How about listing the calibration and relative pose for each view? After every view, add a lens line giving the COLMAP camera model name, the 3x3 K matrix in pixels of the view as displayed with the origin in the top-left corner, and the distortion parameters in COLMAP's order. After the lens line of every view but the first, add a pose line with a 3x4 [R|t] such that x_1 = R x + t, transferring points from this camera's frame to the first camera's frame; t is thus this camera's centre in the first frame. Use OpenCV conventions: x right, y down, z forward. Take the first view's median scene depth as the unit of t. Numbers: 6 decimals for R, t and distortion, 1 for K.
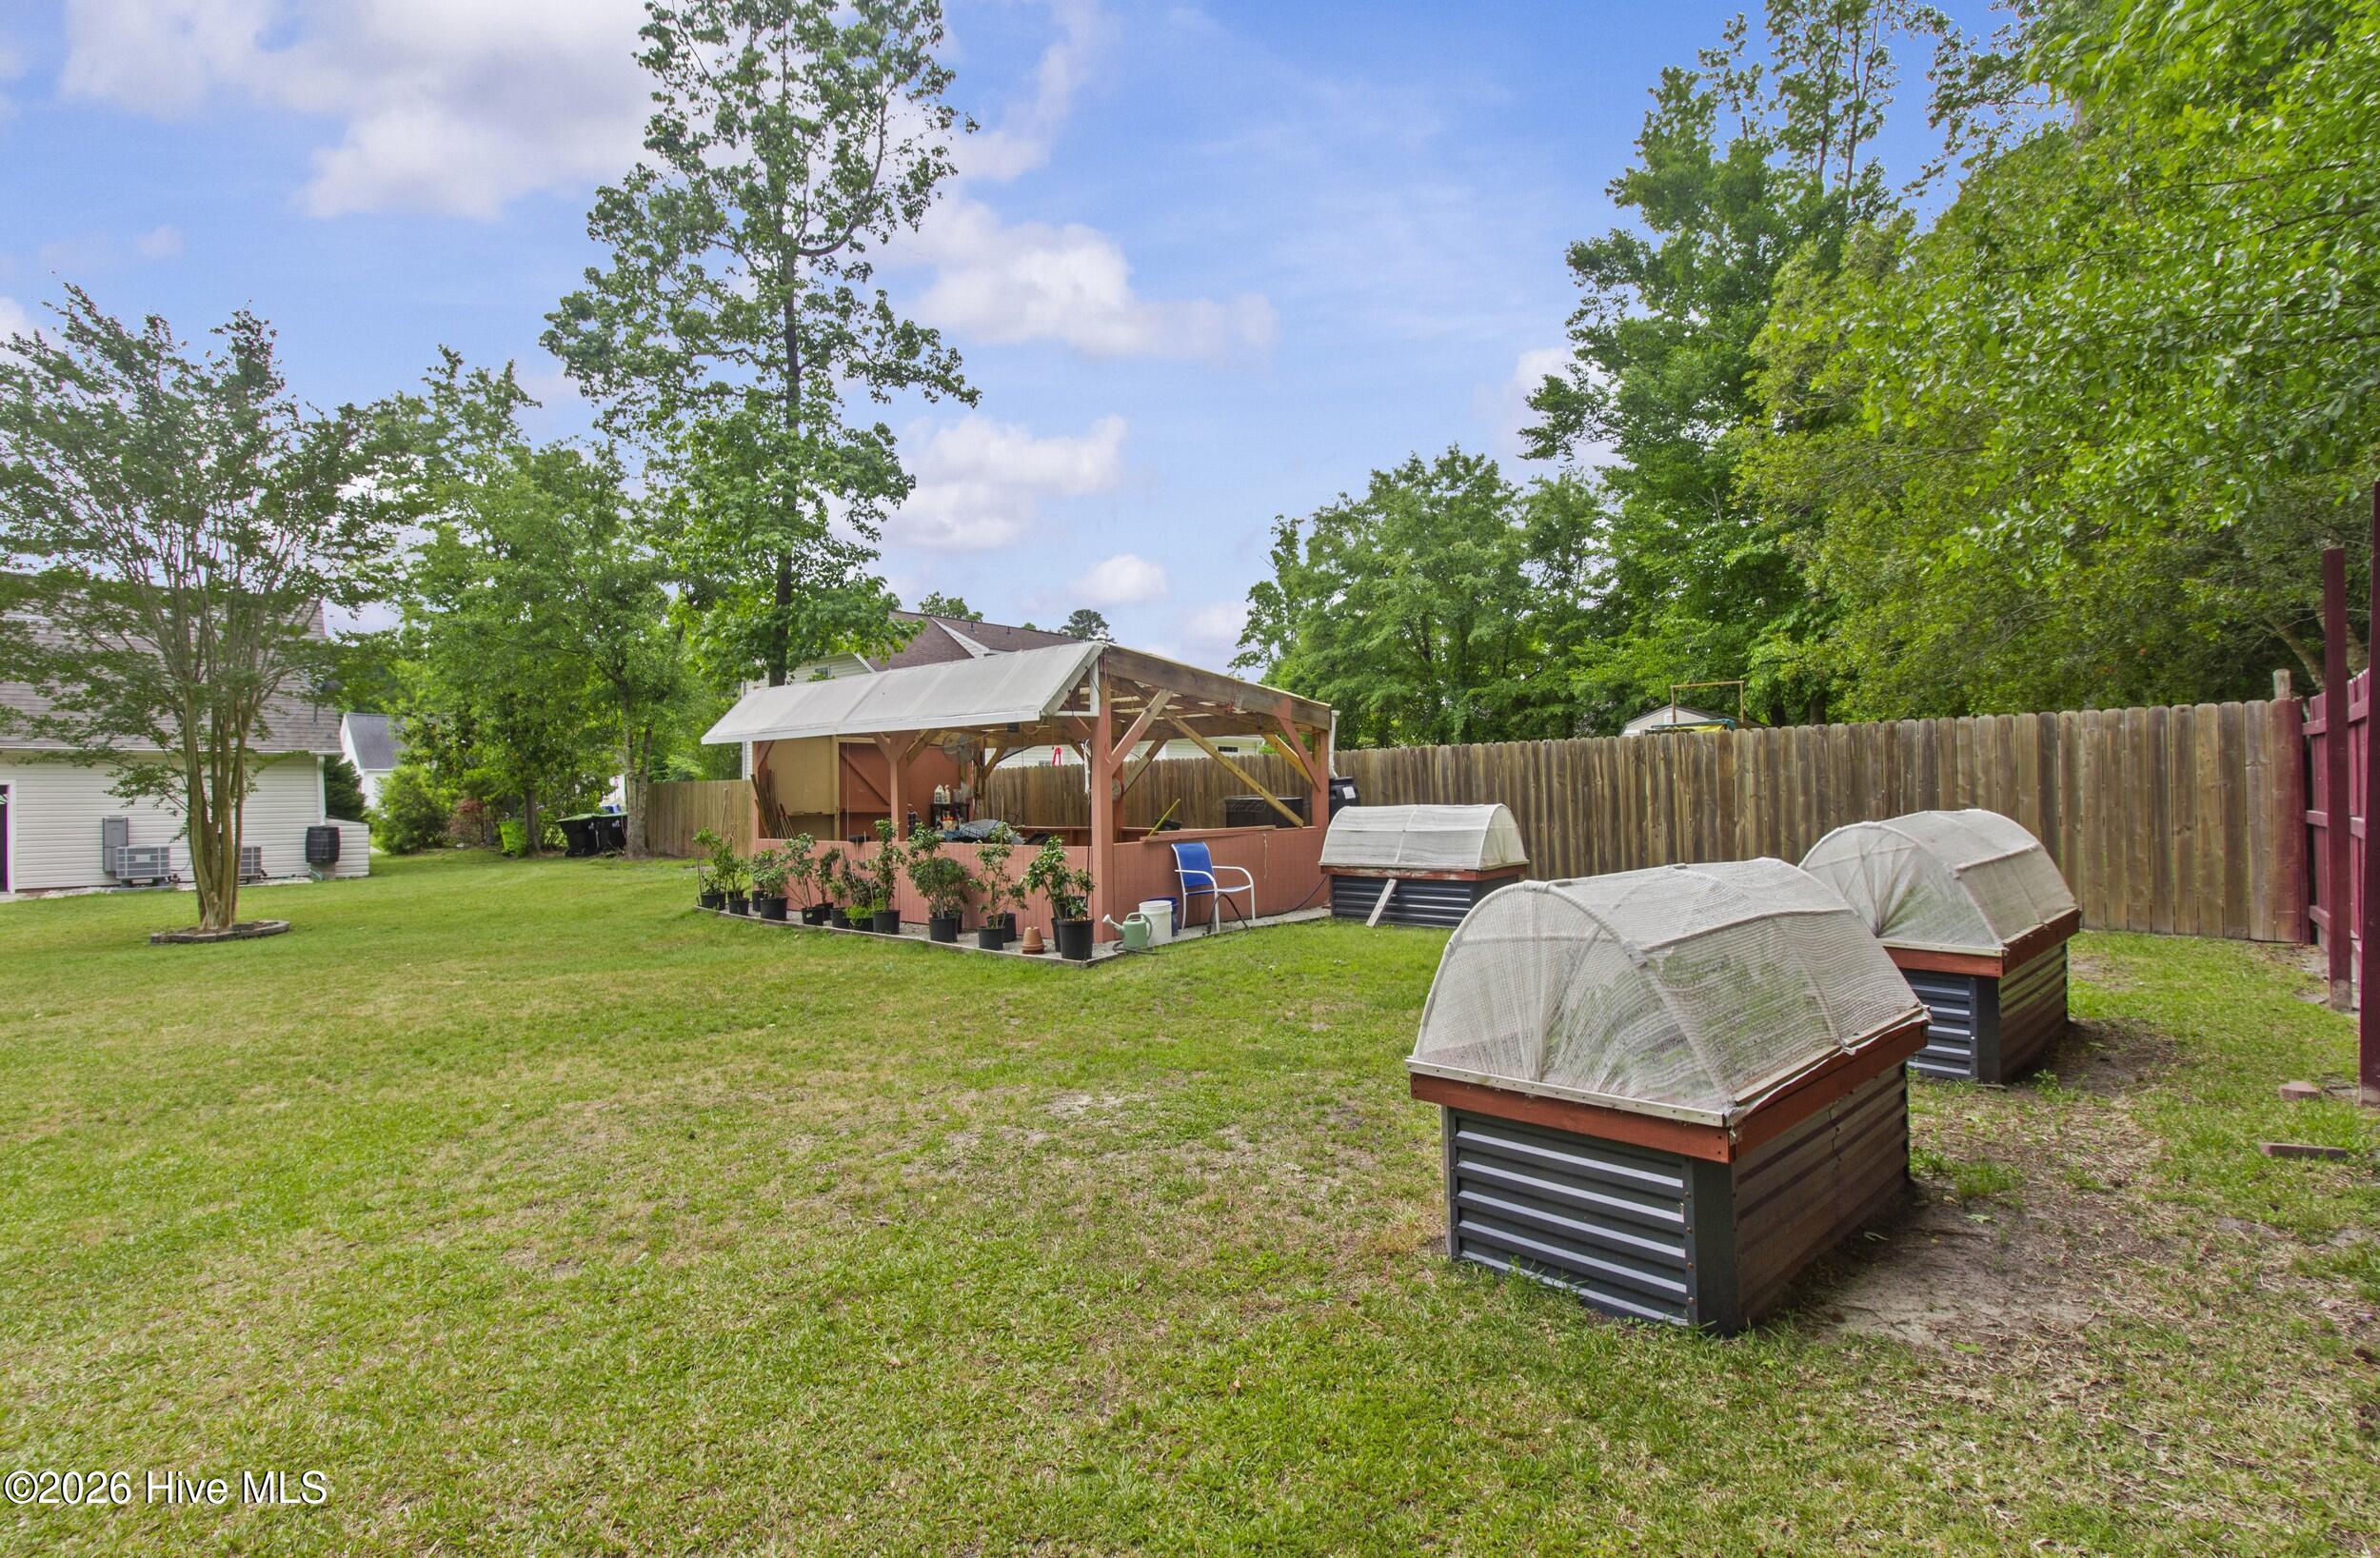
lens RADIAL K [[1114.9, 0, 1193.3], [0, 1114.9, 791.9], [0, 0, 1]] dist [0.000316, 0.000430]
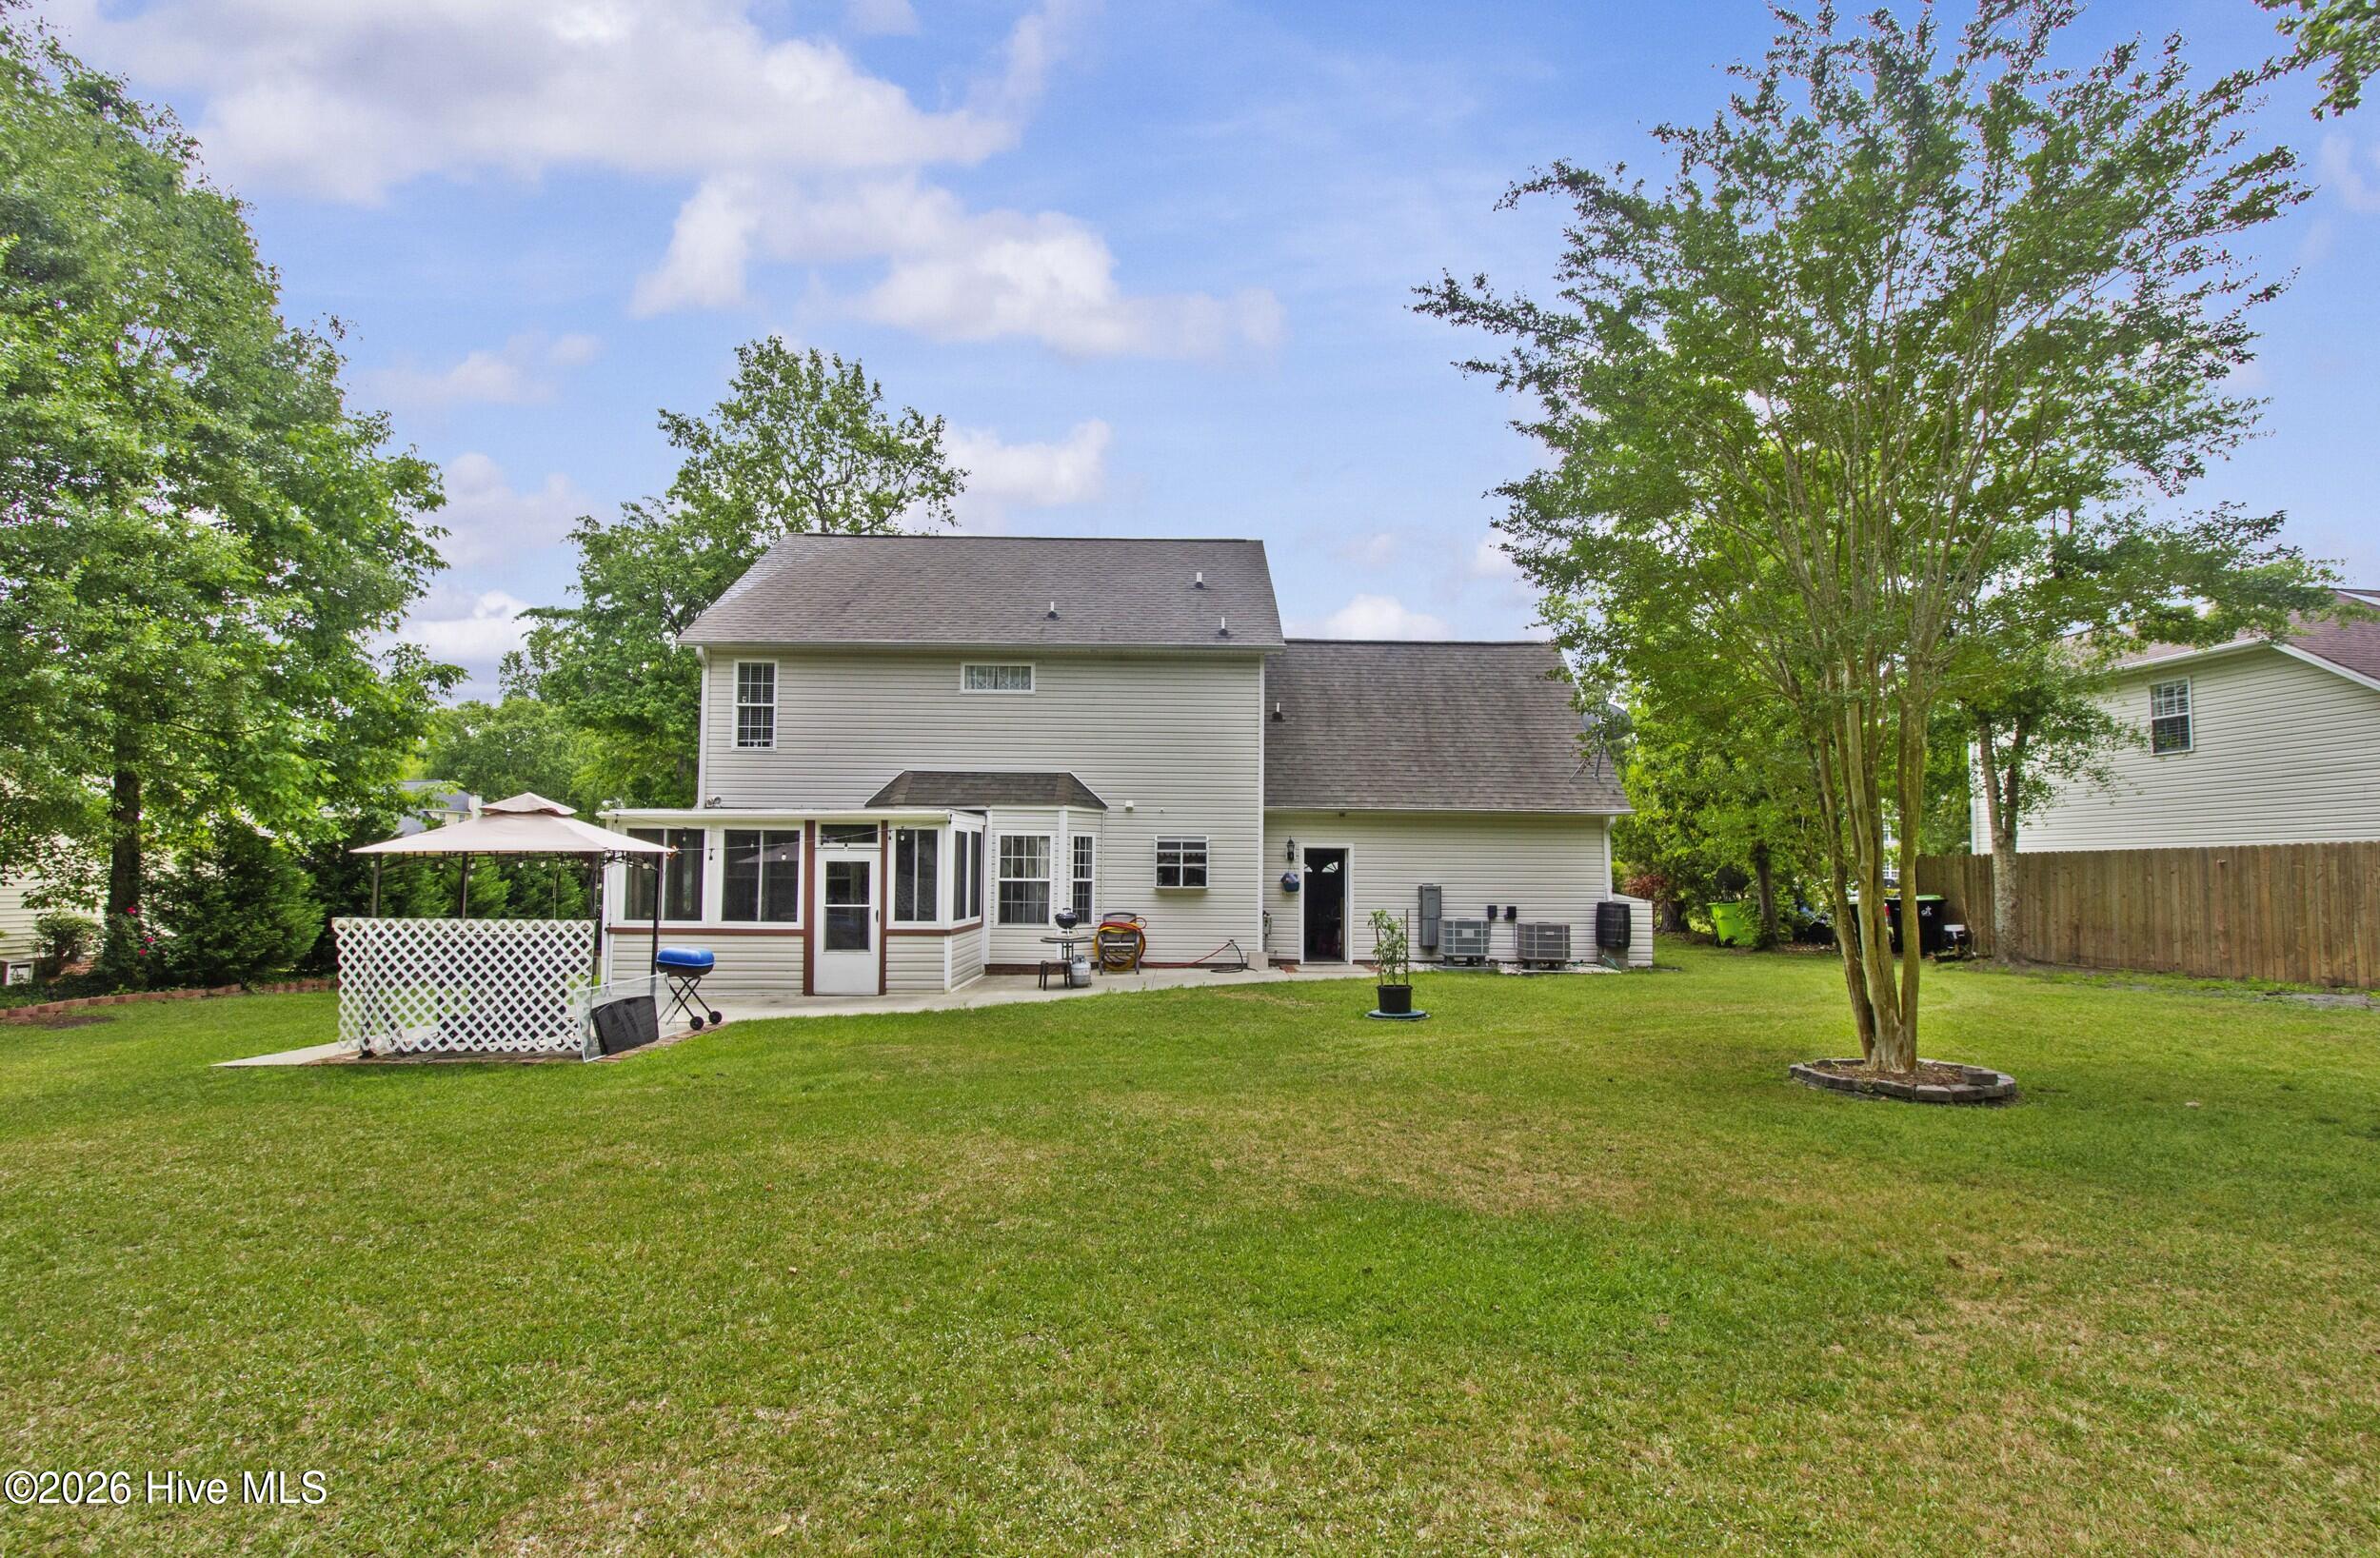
lens RADIAL K [[1147.1, 0, 1192.0], [0, 1147.1, 801.8], [0, 0, 1]] dist [0.002032, 0.000476]
pose [[0.732351, -0.028888, -0.680314, -0.611090], [-0.017478, 0.997973, -0.061191, 0.020181], [0.680703, 0.056704, 0.730361, 0.246884]]
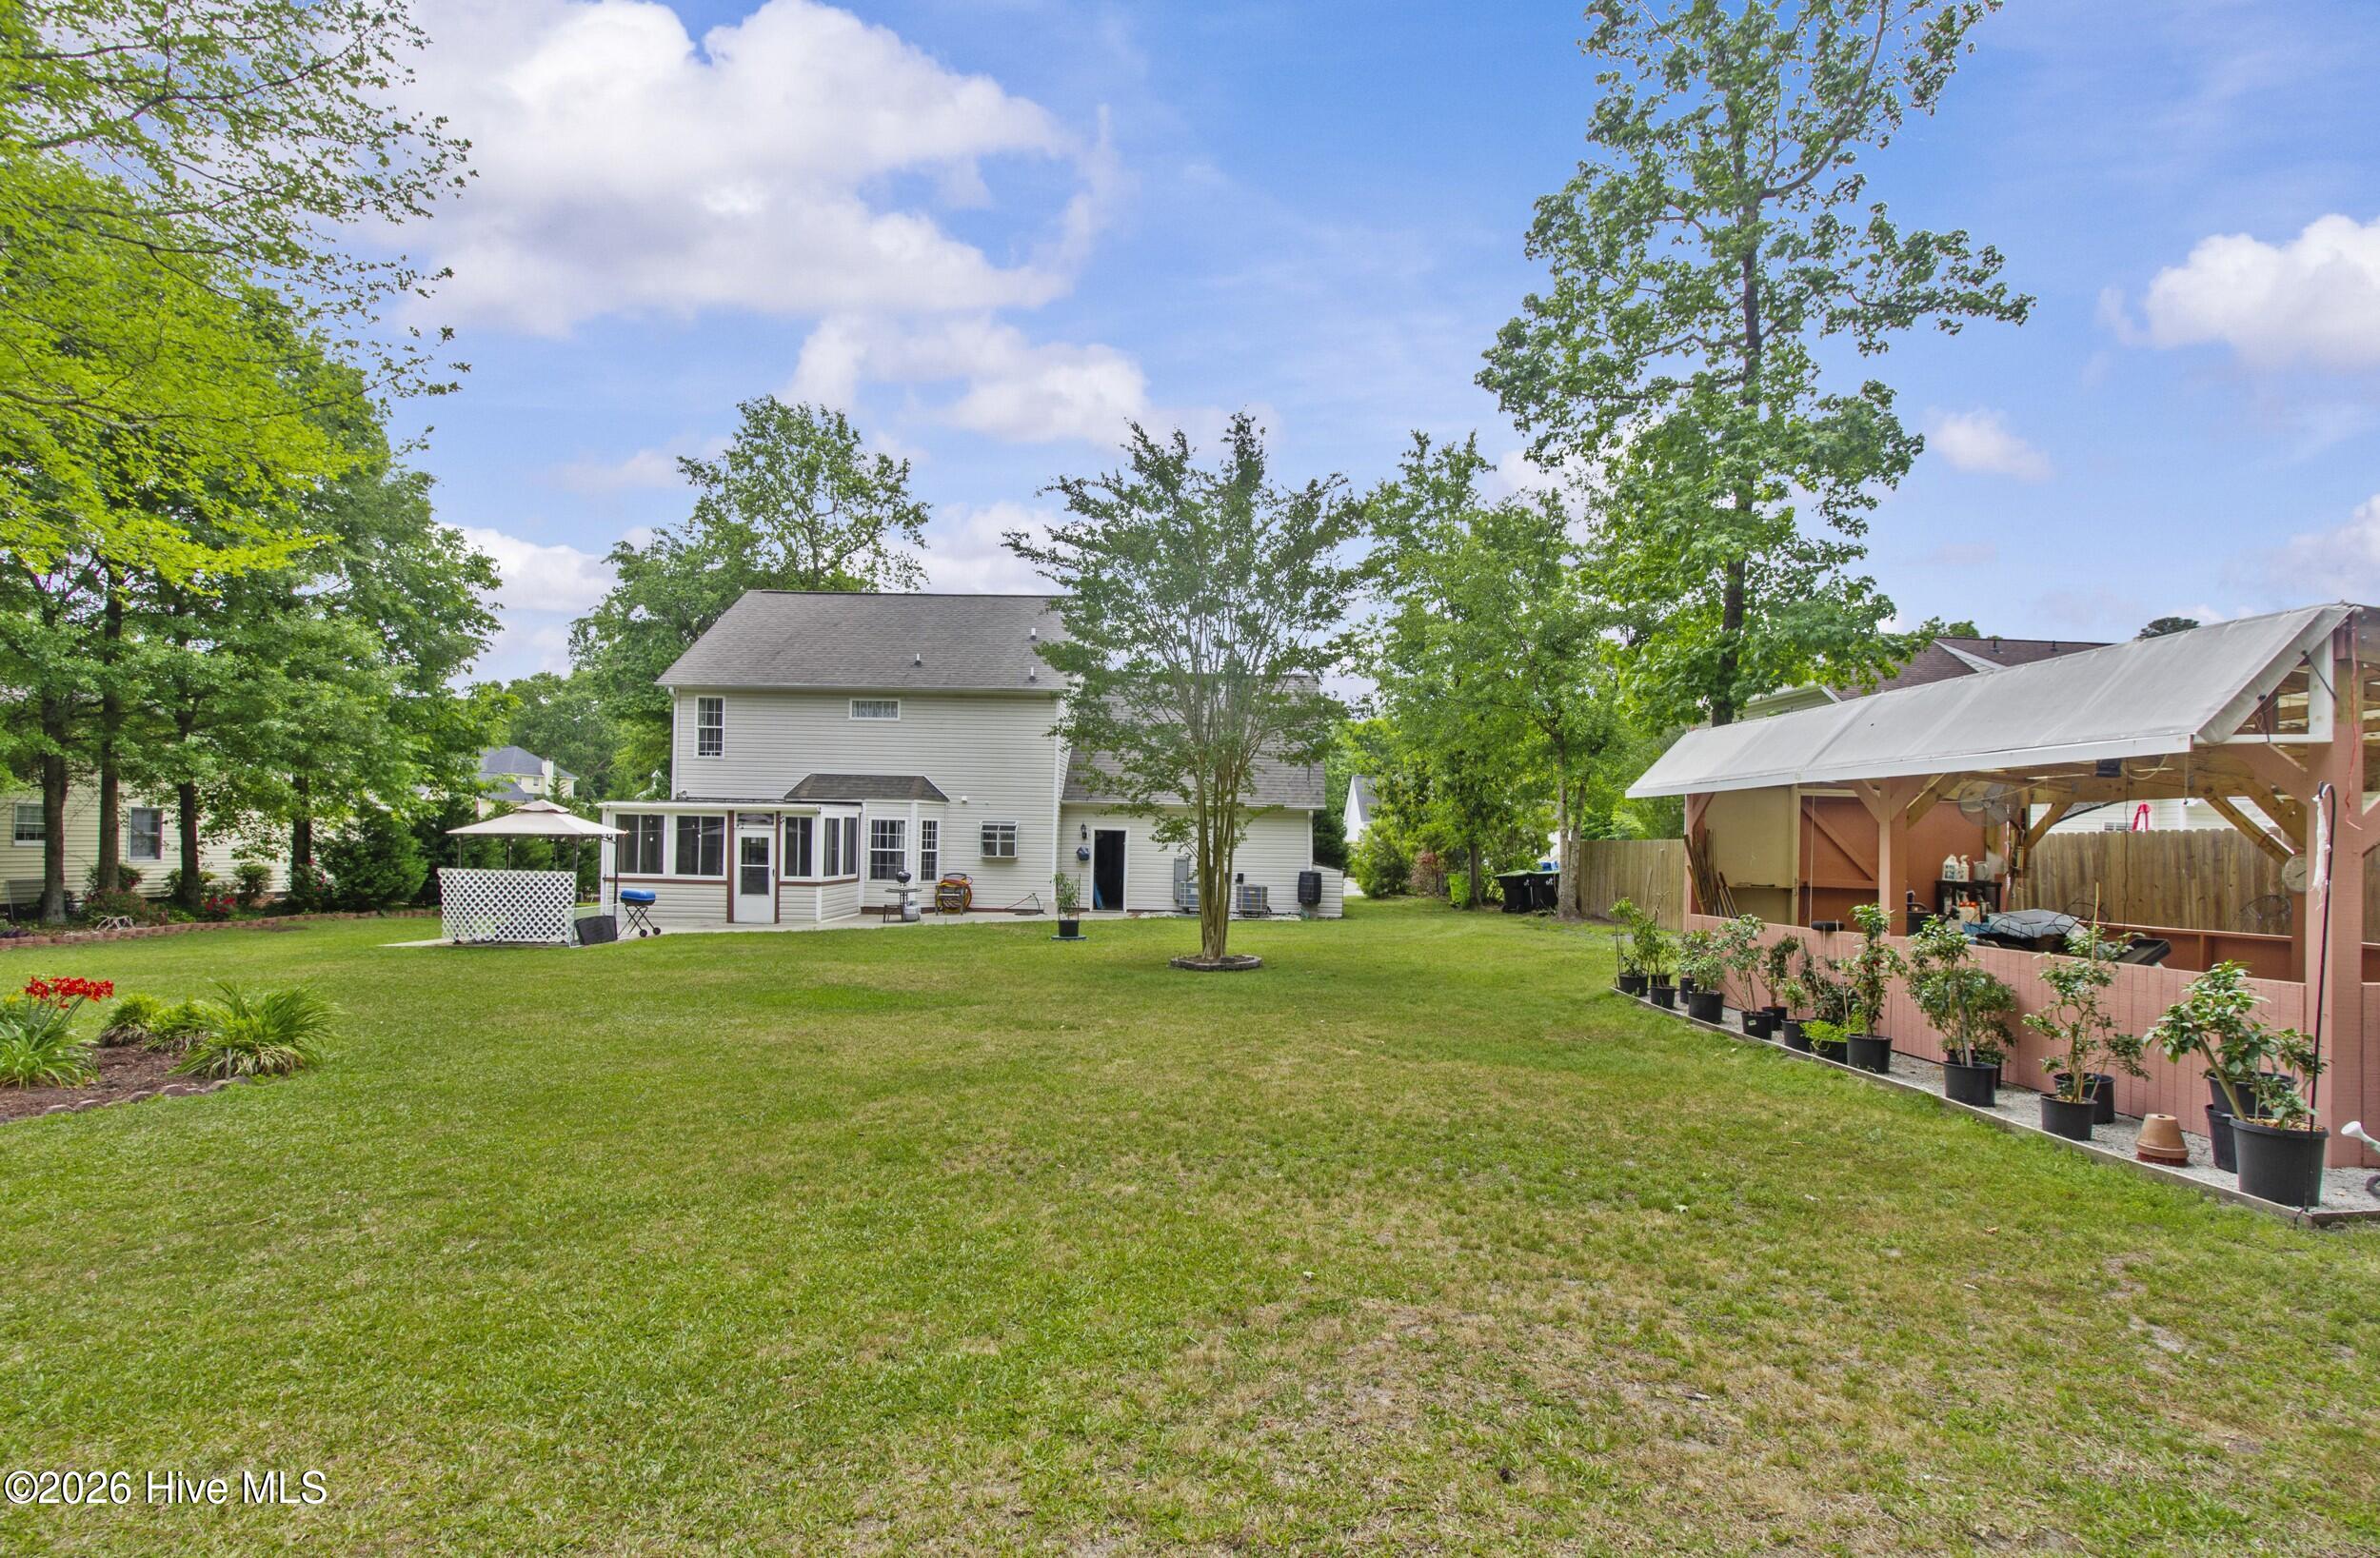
lens RADIAL K [[1140.8, 0, 1184.0], [0, 1140.8, 825.7], [0, 0, 1]] dist [0.002426, 0.000832]
pose [[0.694657, 0.015831, -0.719167, -0.041317], [-0.031139, 0.999482, -0.008075, -0.003644], [0.718667, 0.028004, 0.694790, 0.130175]]
